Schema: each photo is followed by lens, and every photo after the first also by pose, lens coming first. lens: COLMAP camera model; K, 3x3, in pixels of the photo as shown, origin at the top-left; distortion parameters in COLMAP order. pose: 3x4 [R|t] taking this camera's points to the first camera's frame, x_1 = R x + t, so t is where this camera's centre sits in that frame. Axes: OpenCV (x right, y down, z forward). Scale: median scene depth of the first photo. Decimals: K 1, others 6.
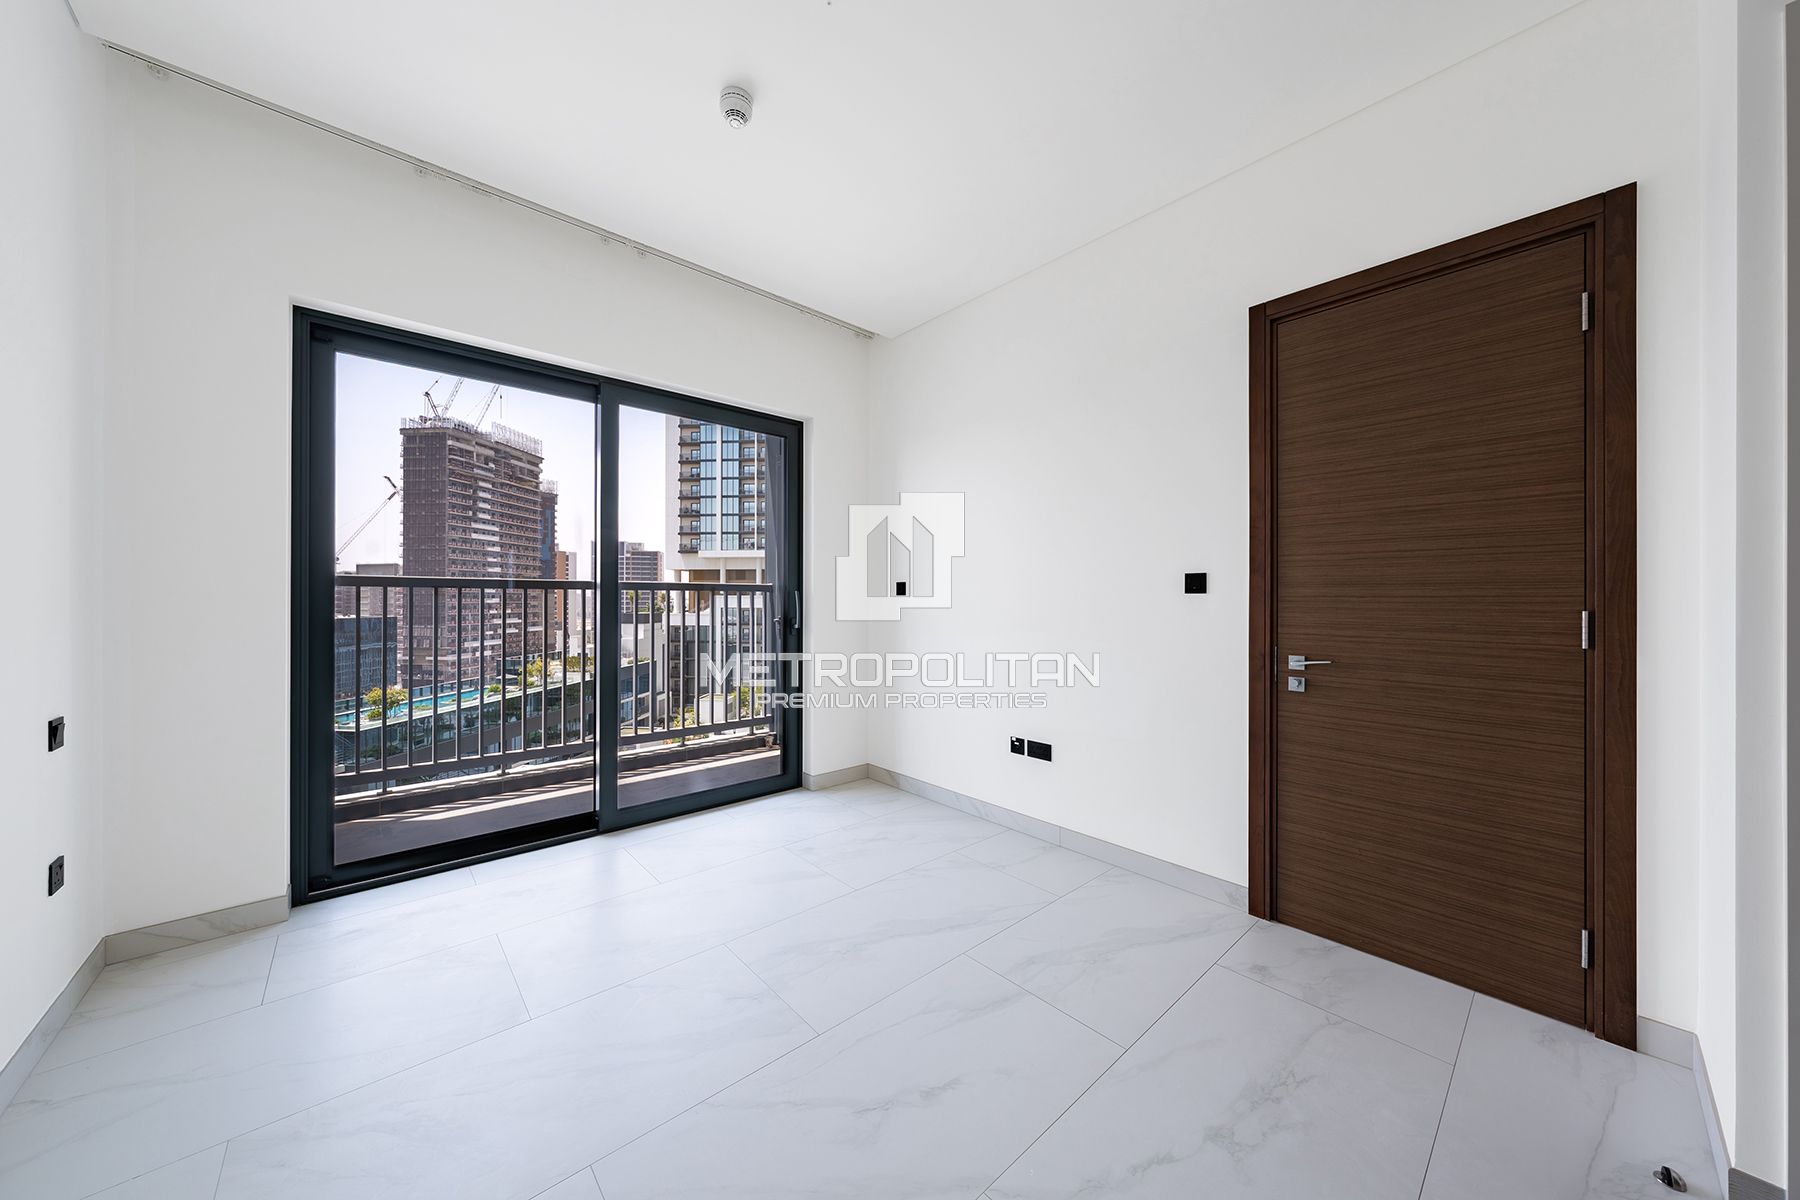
lens RADIAL K [[611.8, 0, 893.1], [0, 611.8, 600.4], [0, 0, 1]] dist [0.000759, -0.000015]
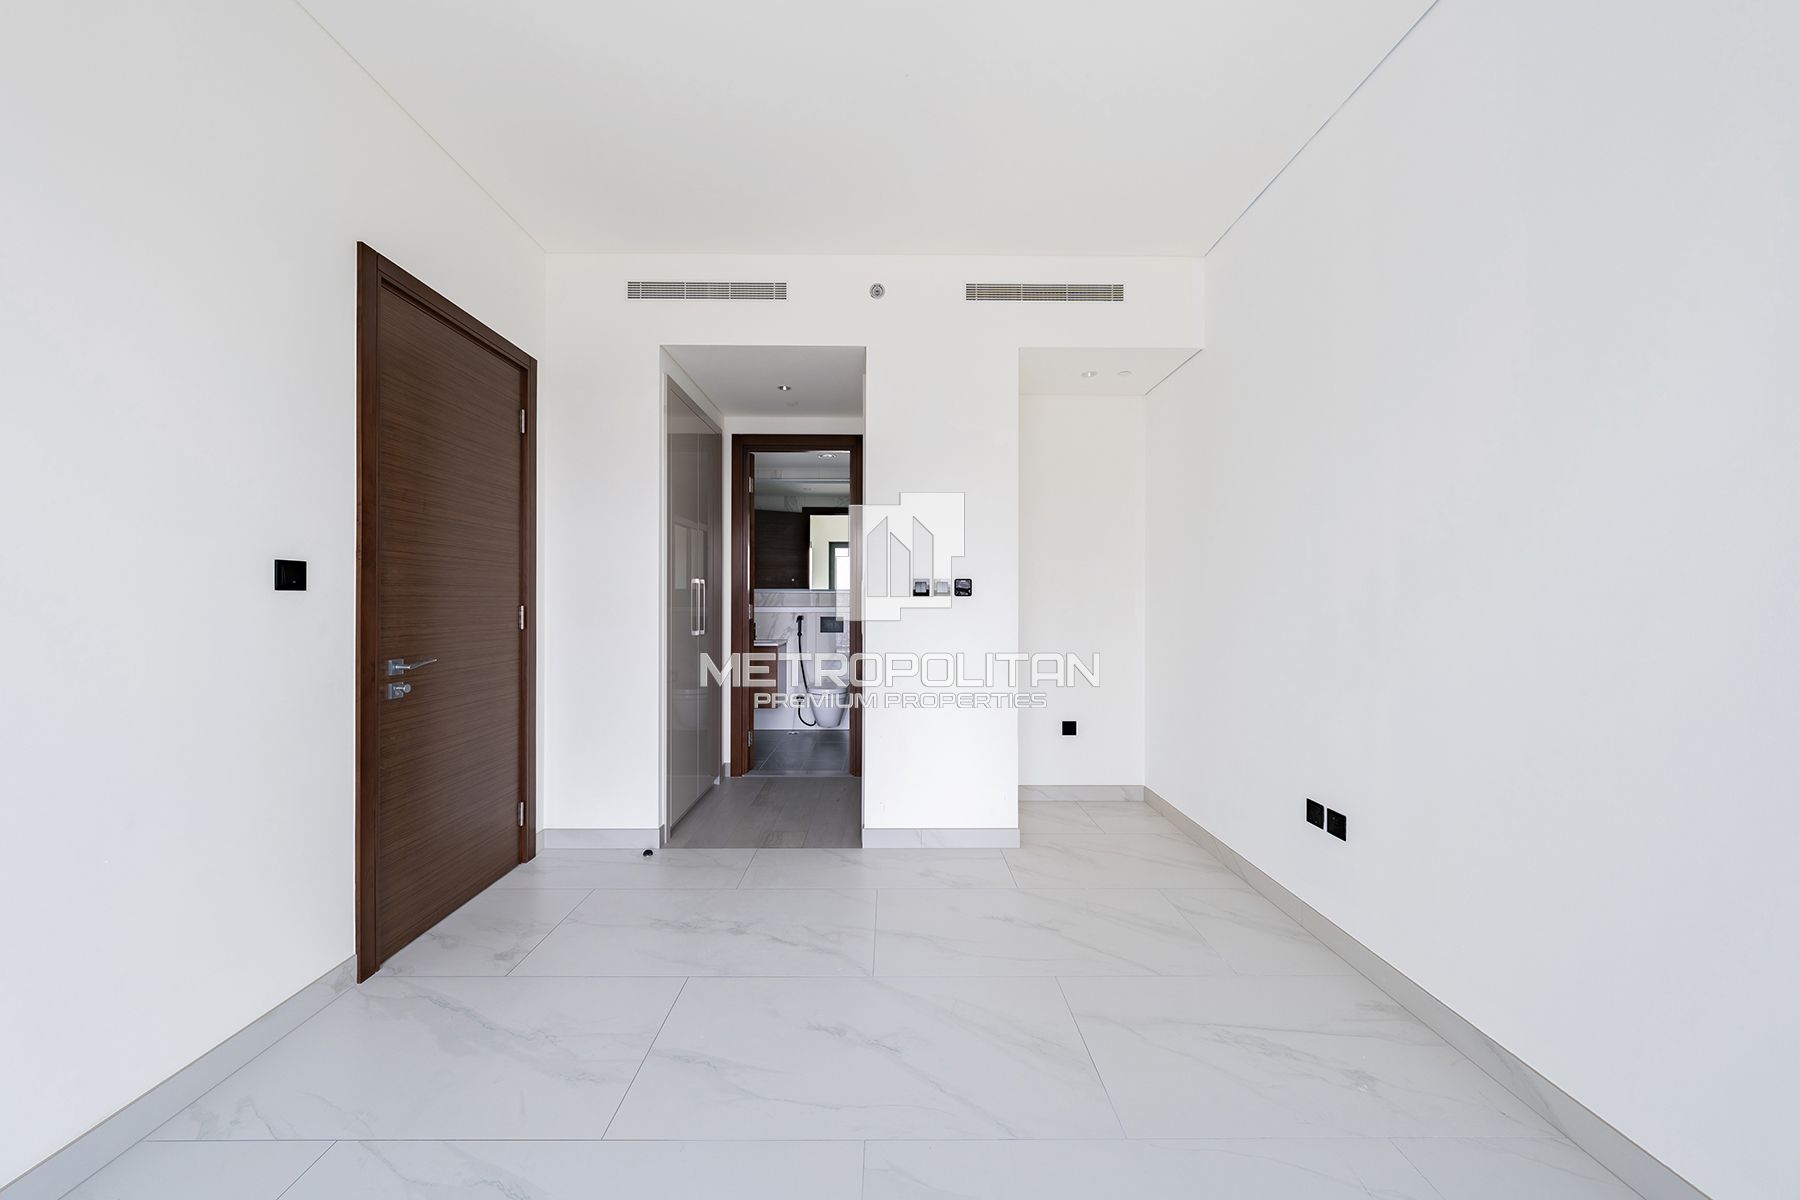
lens RADIAL K [[611.8, 0, 893.1], [0, 611.8, 600.4], [0, 0, 1]] dist [0.000759, -0.000015]
pose [[-0.756327, -0.004461, 0.654179, -0.494851], [-0.000742, 0.999982, 0.005962, -0.004879], [-0.654193, 0.004024, -0.756317, 1.162694]]
